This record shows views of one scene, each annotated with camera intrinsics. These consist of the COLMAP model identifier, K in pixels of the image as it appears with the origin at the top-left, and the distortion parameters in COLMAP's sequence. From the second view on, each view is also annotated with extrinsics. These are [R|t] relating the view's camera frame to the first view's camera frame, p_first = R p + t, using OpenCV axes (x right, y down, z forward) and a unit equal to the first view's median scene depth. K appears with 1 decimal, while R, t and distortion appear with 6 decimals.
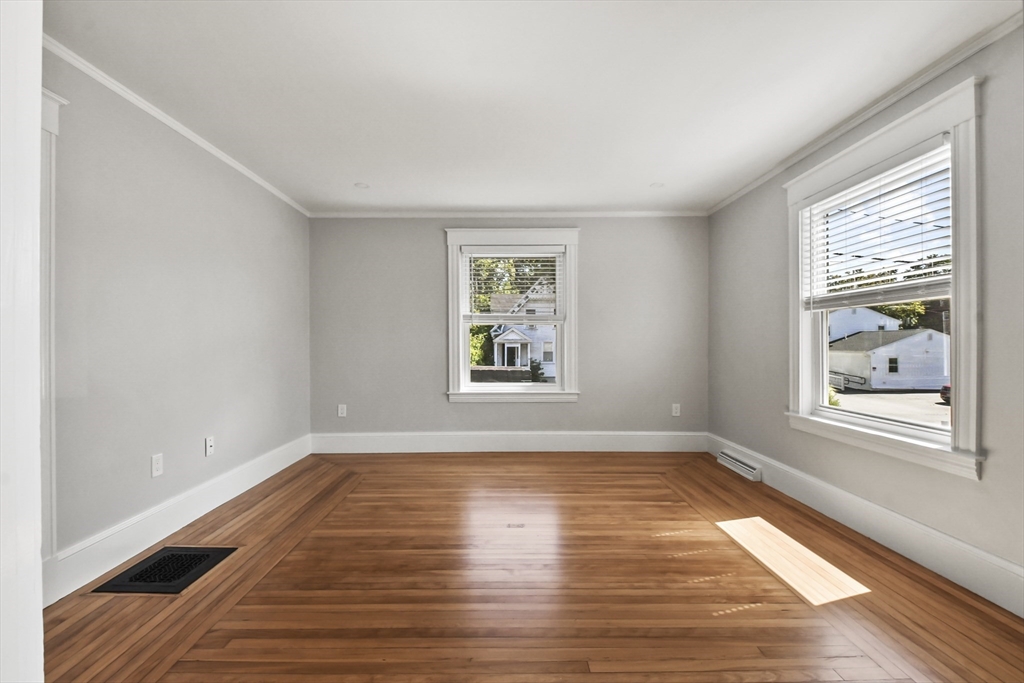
lens RADIAL K [[450.8, 0, 511.1], [0, 450.8, 340.3], [0, 0, 1]] dist [0.015705, -0.013864]
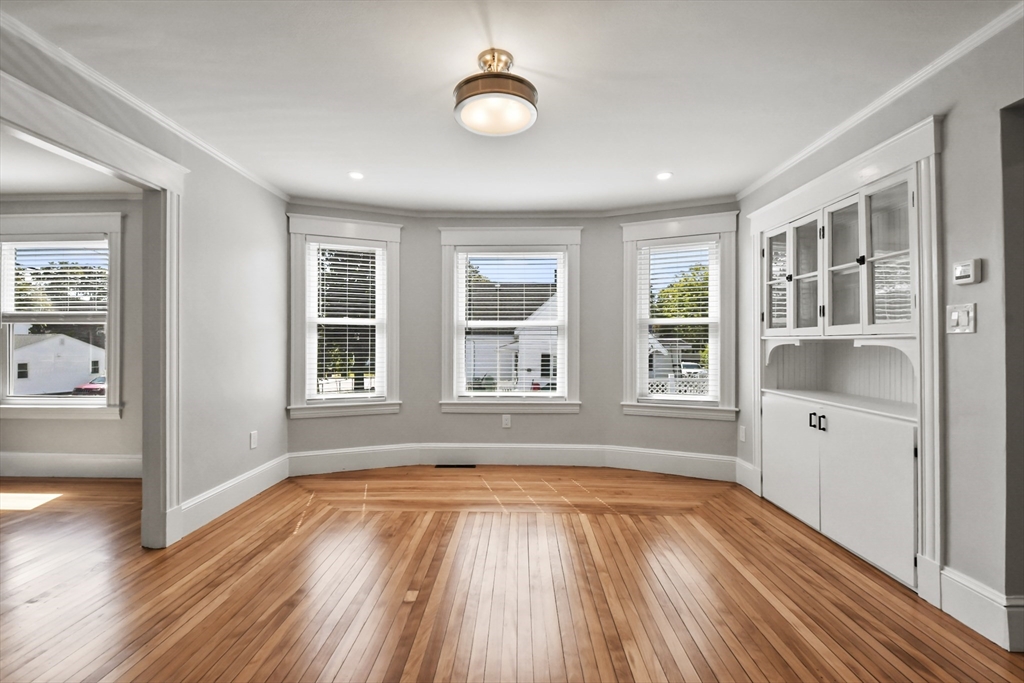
lens RADIAL K [[450.8, 0, 508.8], [0, 450.8, 346.8], [0, 0, 1]] dist [0.015705, -0.013864]
pose [[0.034827, 0.001051, 0.999393, -0.821351], [-0.005318, 0.999985, -0.000867, -0.008448], [-0.999379, -0.005285, 0.034832, -0.711068]]
